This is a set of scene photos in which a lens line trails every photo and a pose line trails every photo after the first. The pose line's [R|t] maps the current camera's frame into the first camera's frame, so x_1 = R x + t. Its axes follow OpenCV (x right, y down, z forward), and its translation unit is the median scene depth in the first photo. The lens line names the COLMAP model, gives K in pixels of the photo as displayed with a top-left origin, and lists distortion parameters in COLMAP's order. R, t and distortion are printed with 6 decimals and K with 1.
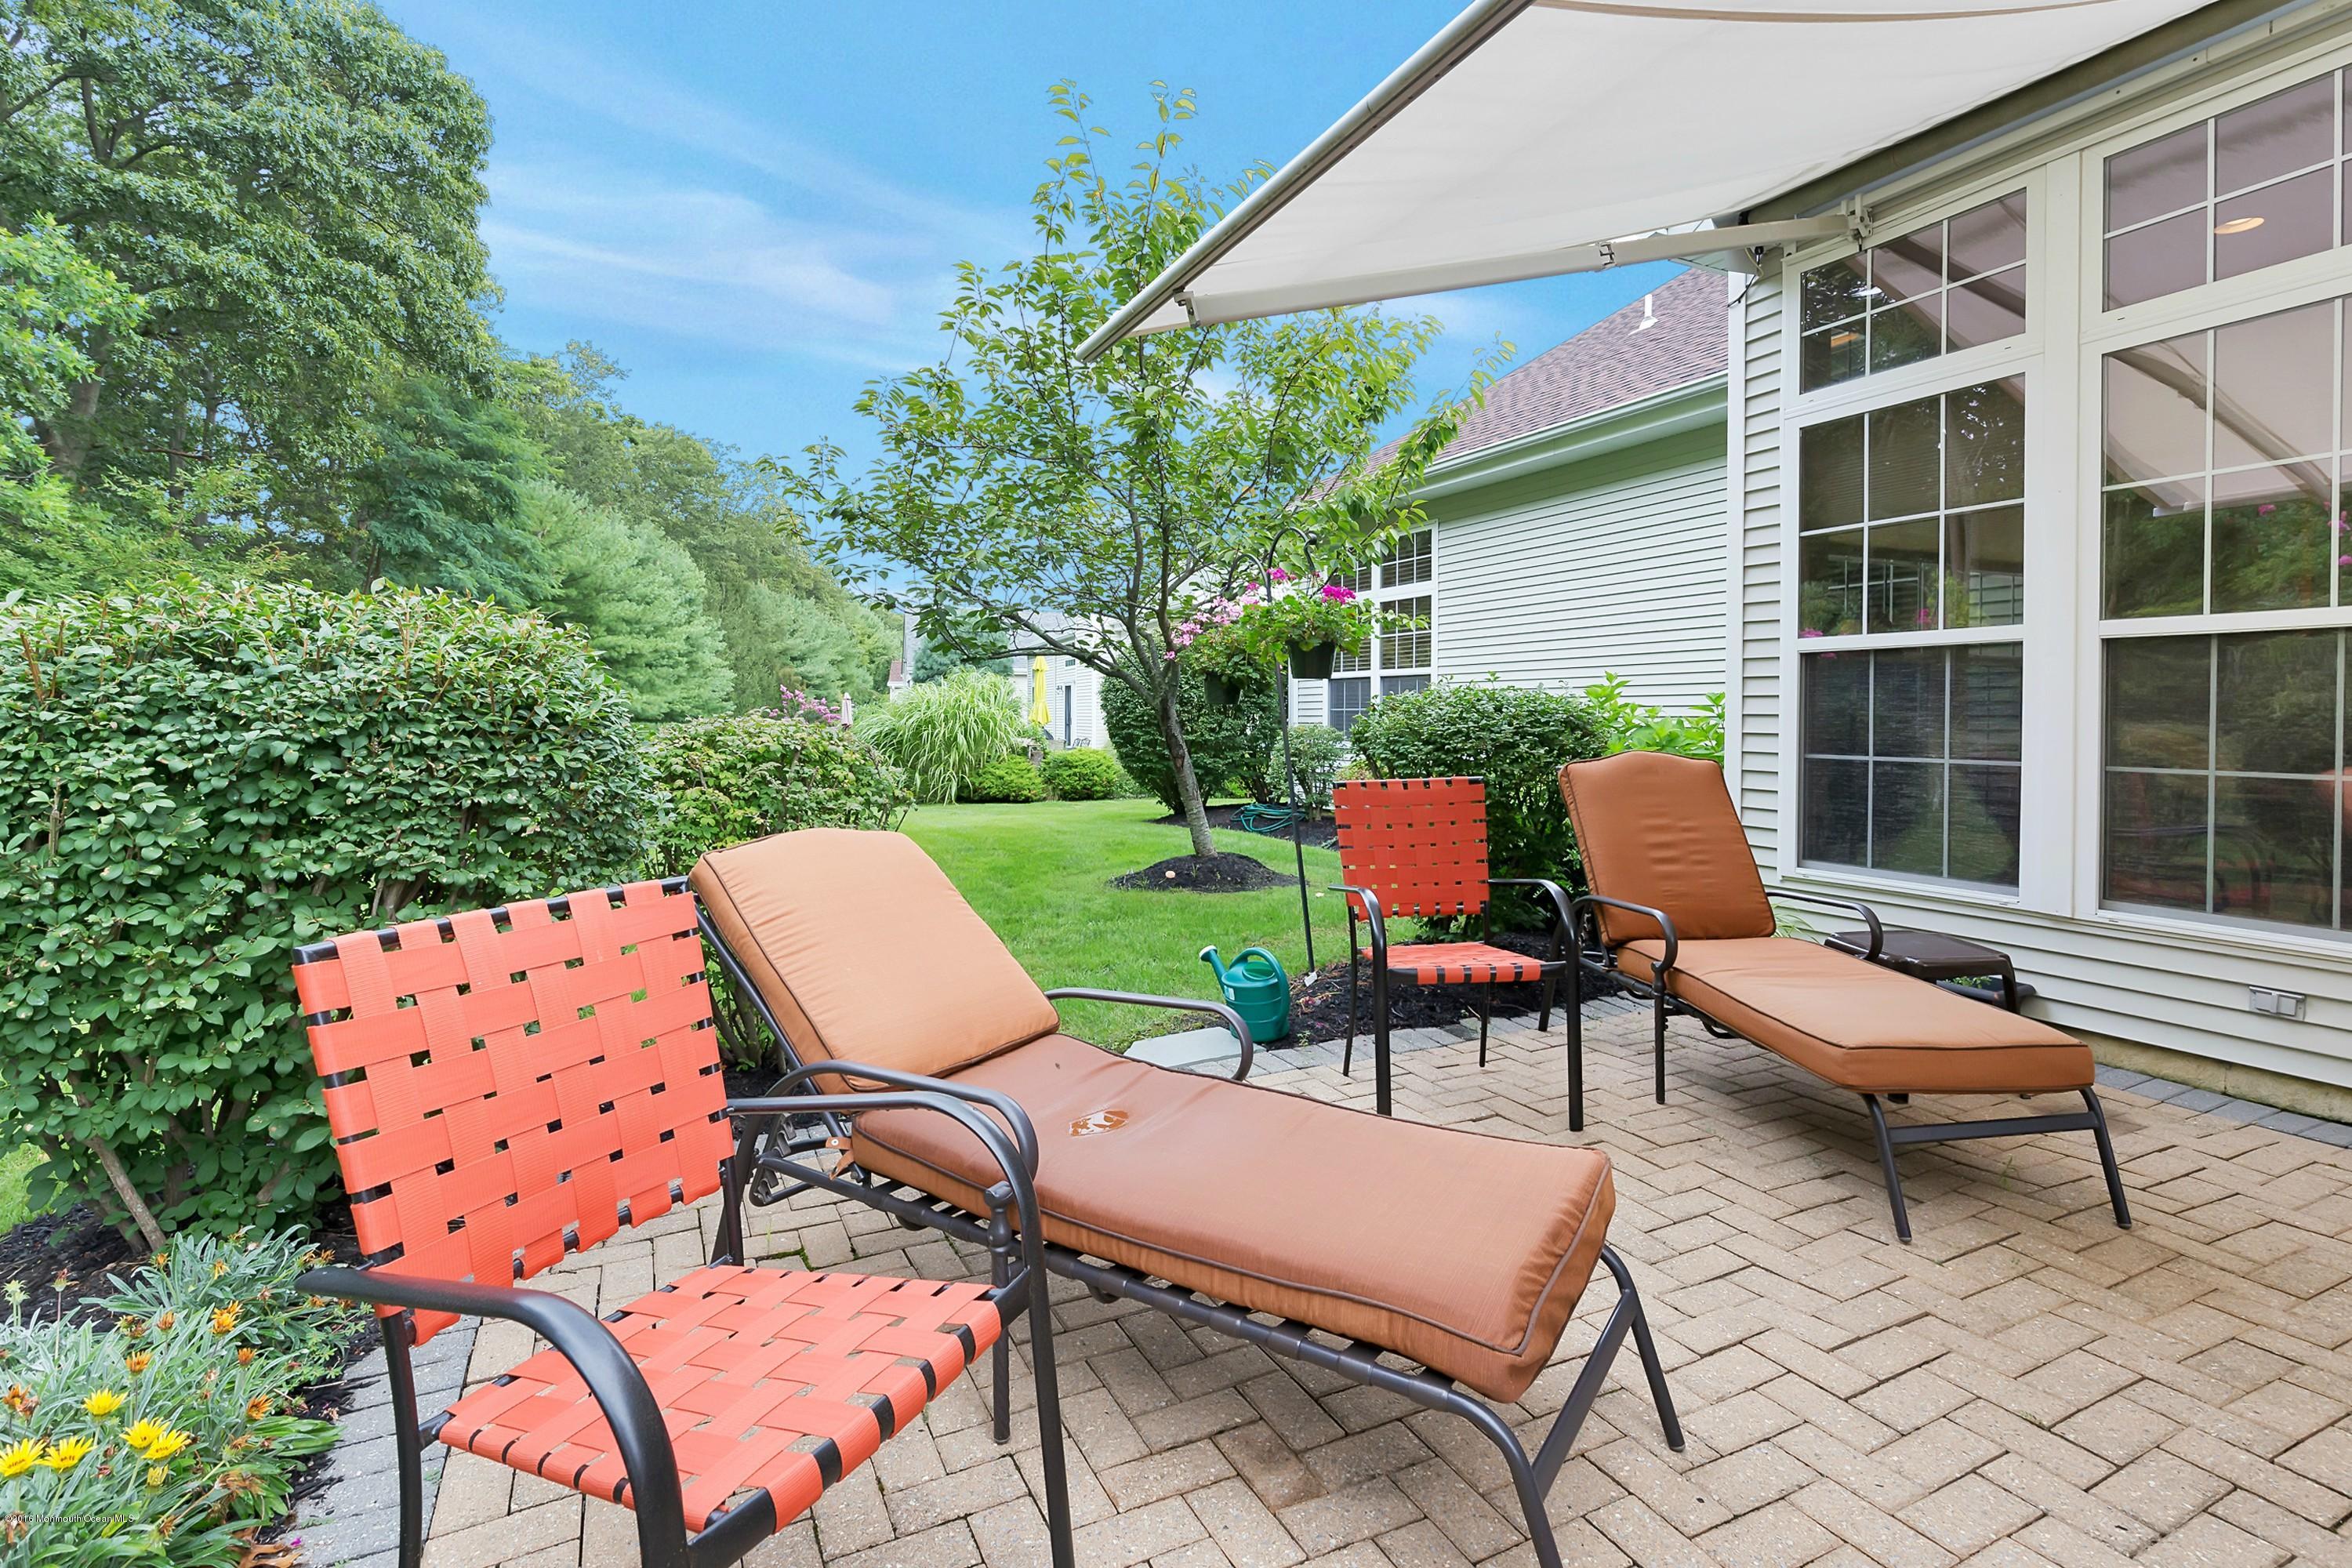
lens RADIAL K [[1058.5, 0, 1175.6], [0, 1058.5, 774.4], [0, 0, 1]] dist [-0.001369, -0.001568]
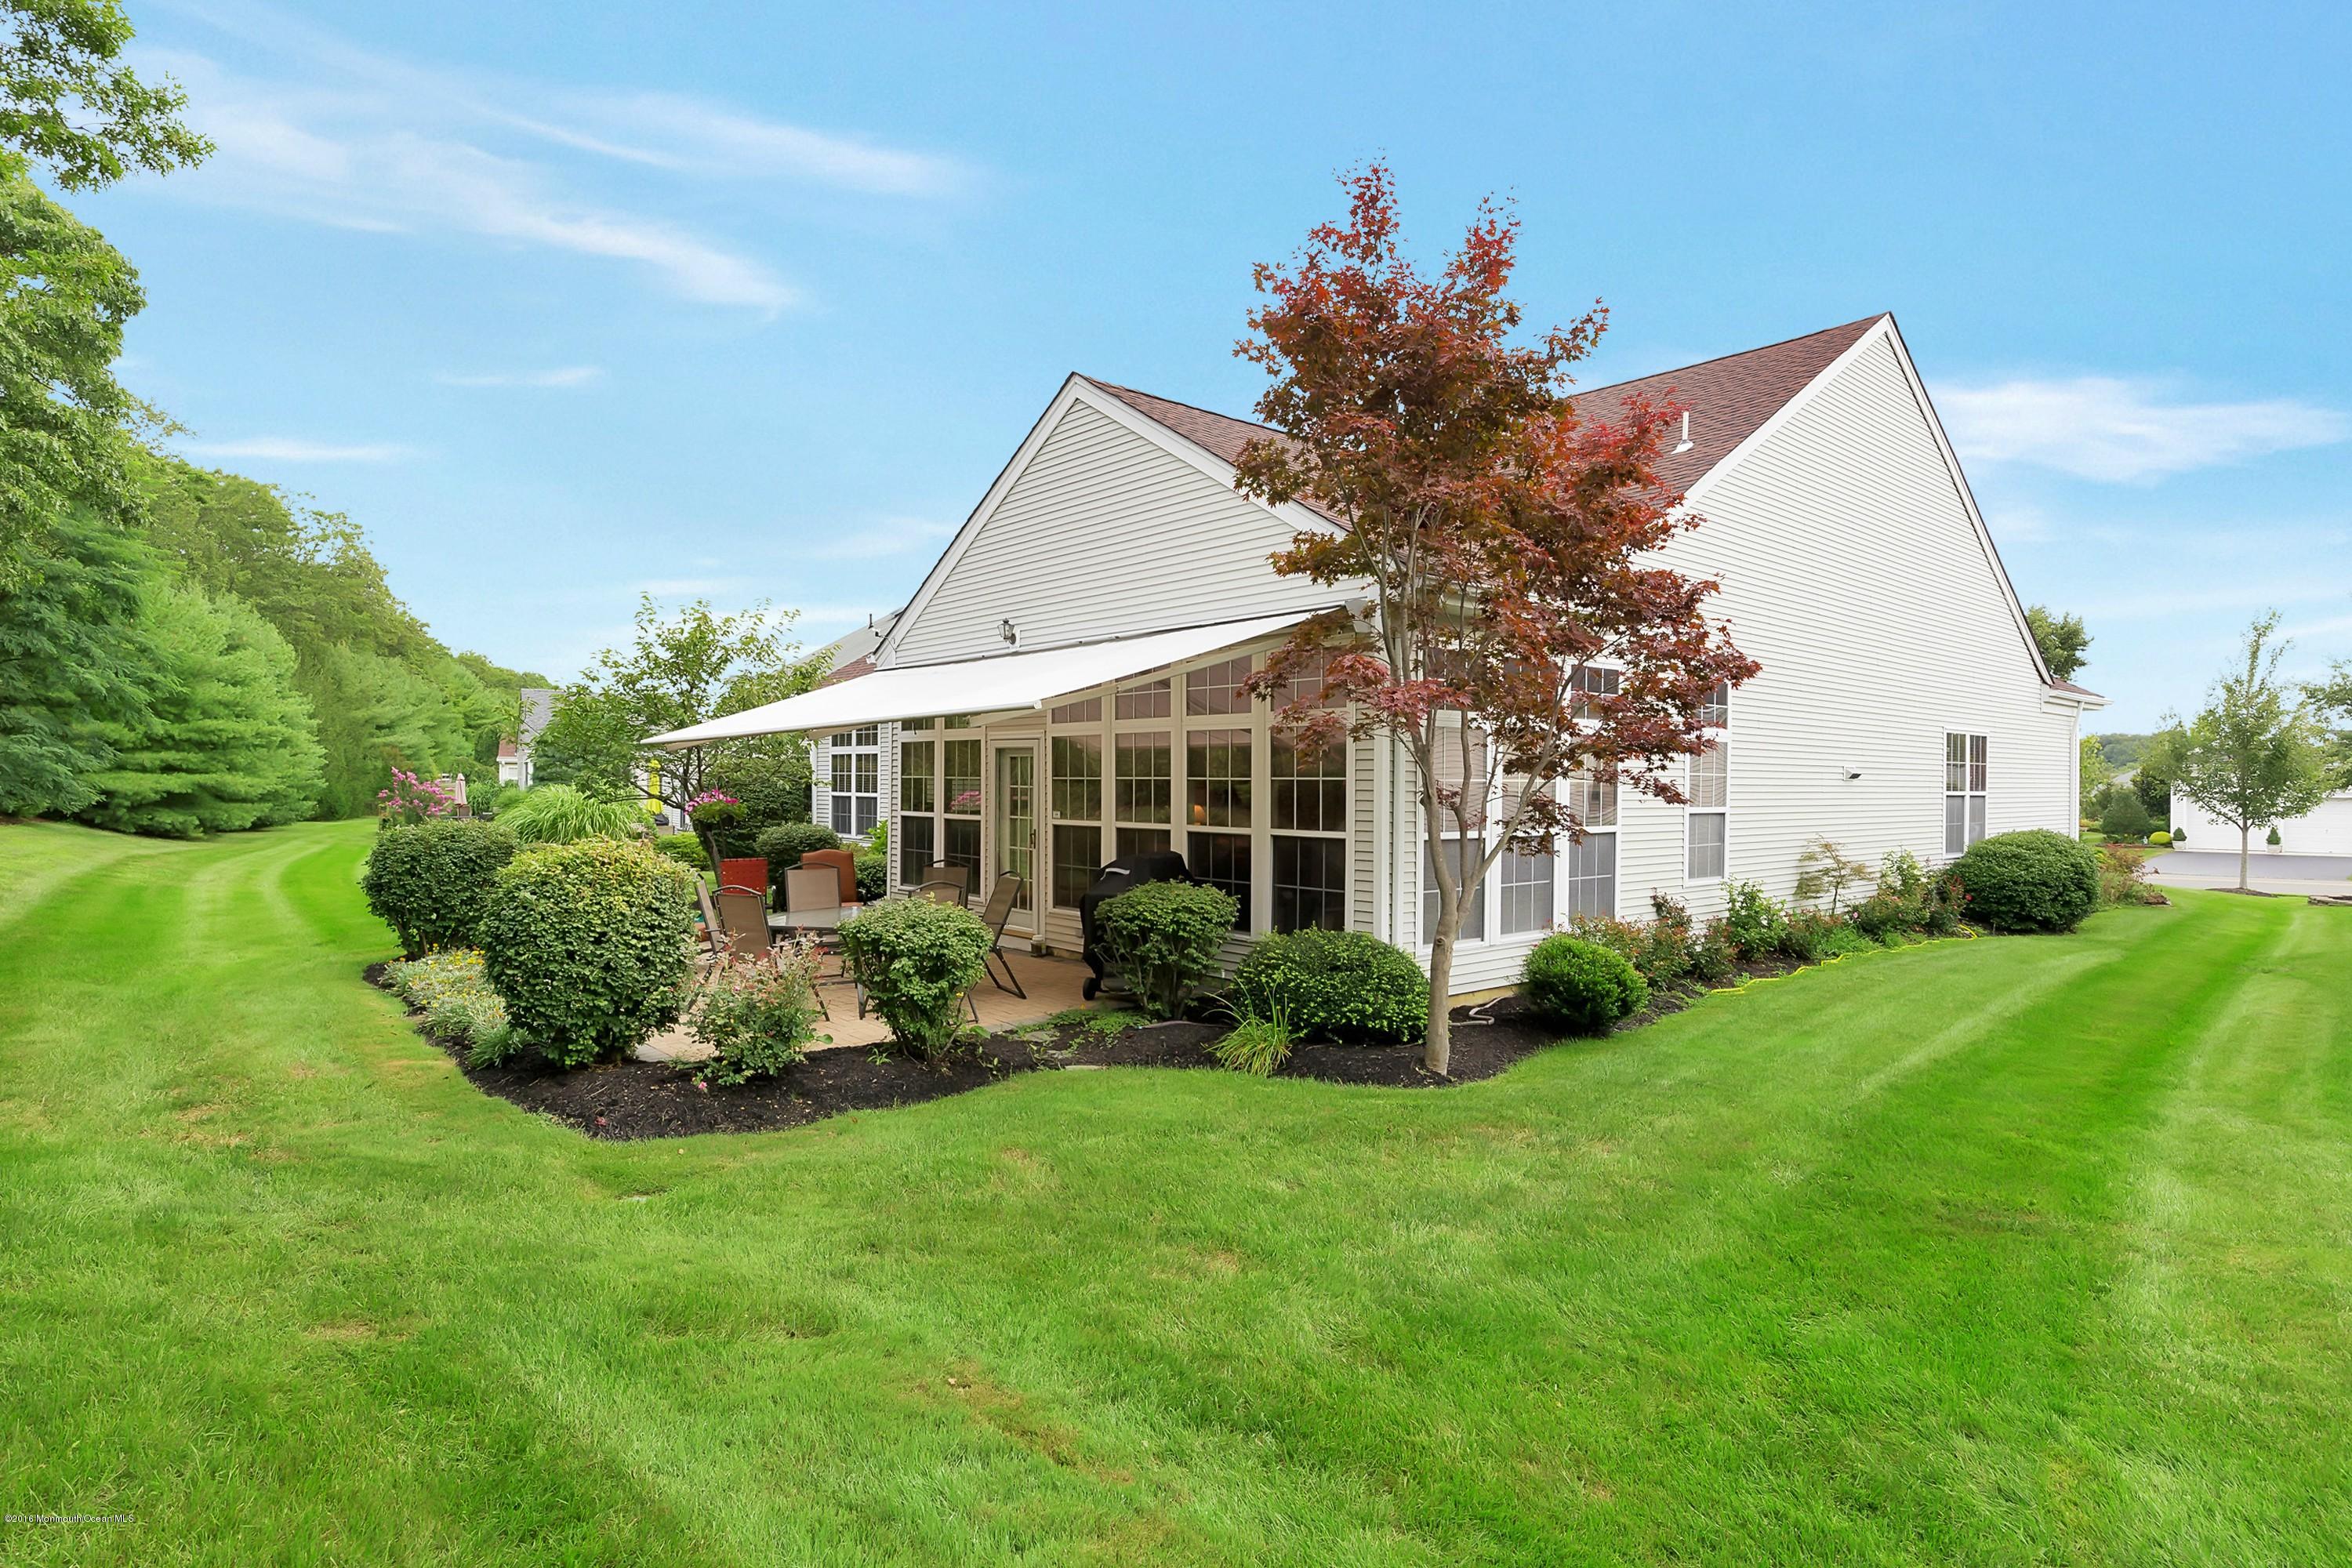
lens RADIAL K [[1220.0, 0, 1178.0], [0, 1220.0, 794.2], [0, 0, 1]] dist [0.003513, 0.000709]
pose [[0.965450, 0.002851, 0.260572, 0.082382], [0.007587, 0.999209, -0.039043, -0.006267], [-0.260477, 0.039671, 0.964665, -0.487849]]
